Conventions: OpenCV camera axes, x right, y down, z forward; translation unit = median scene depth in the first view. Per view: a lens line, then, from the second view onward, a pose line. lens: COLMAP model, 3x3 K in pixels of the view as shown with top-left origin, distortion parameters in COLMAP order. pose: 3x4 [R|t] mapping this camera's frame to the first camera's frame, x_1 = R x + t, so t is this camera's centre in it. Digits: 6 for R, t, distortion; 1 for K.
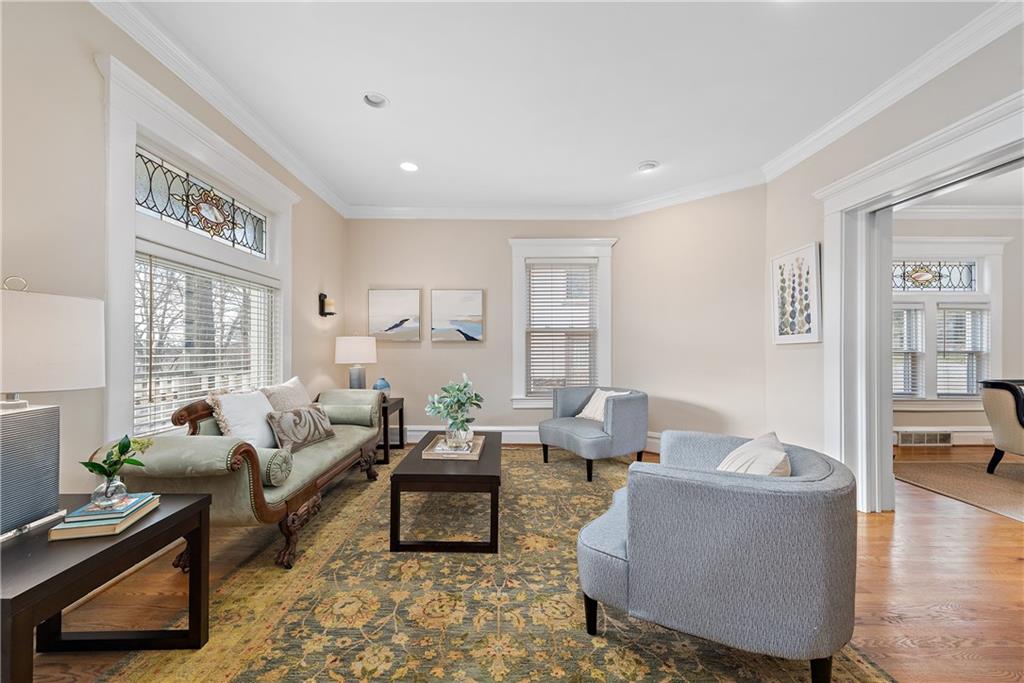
lens RADIAL K [[395.4, 0, 512.0], [0, 395.4, 341.5], [0, 0, 1]] dist [0.001009, 0.000062]
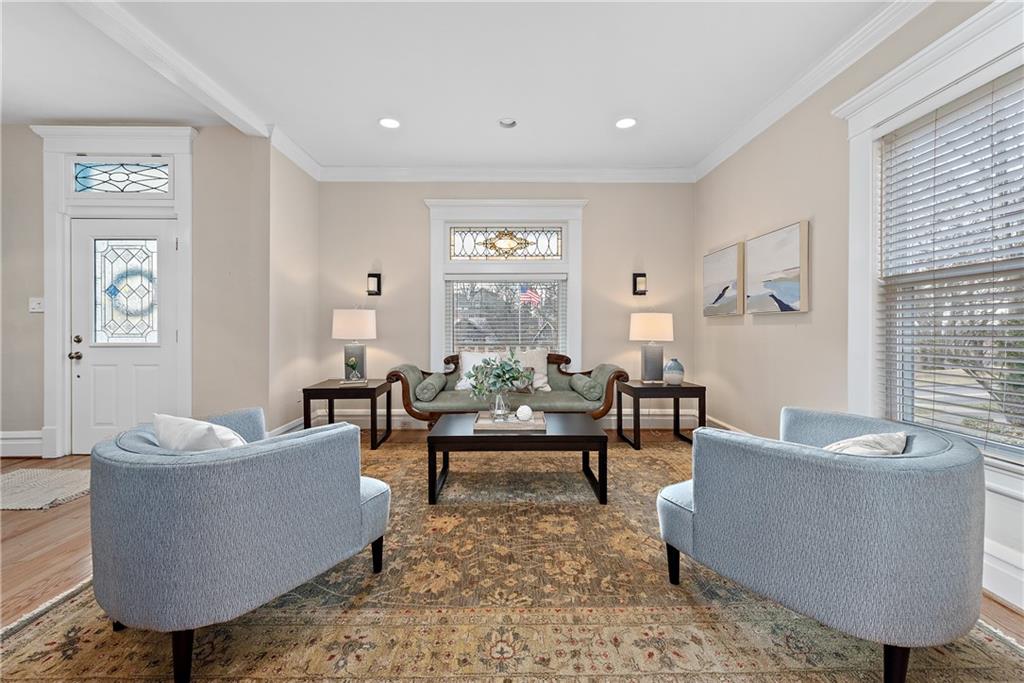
lens RADIAL K [[410.4, 0, 509.6], [0, 410.4, 325.6], [0, 0, 1]] dist [0.000427, 0.000056]
pose [[-0.009016, -0.006222, -0.999940, 0.821283], [0.022818, 0.999719, -0.006426, 0.022455], [0.999699, -0.022875, -0.008871, 0.896762]]
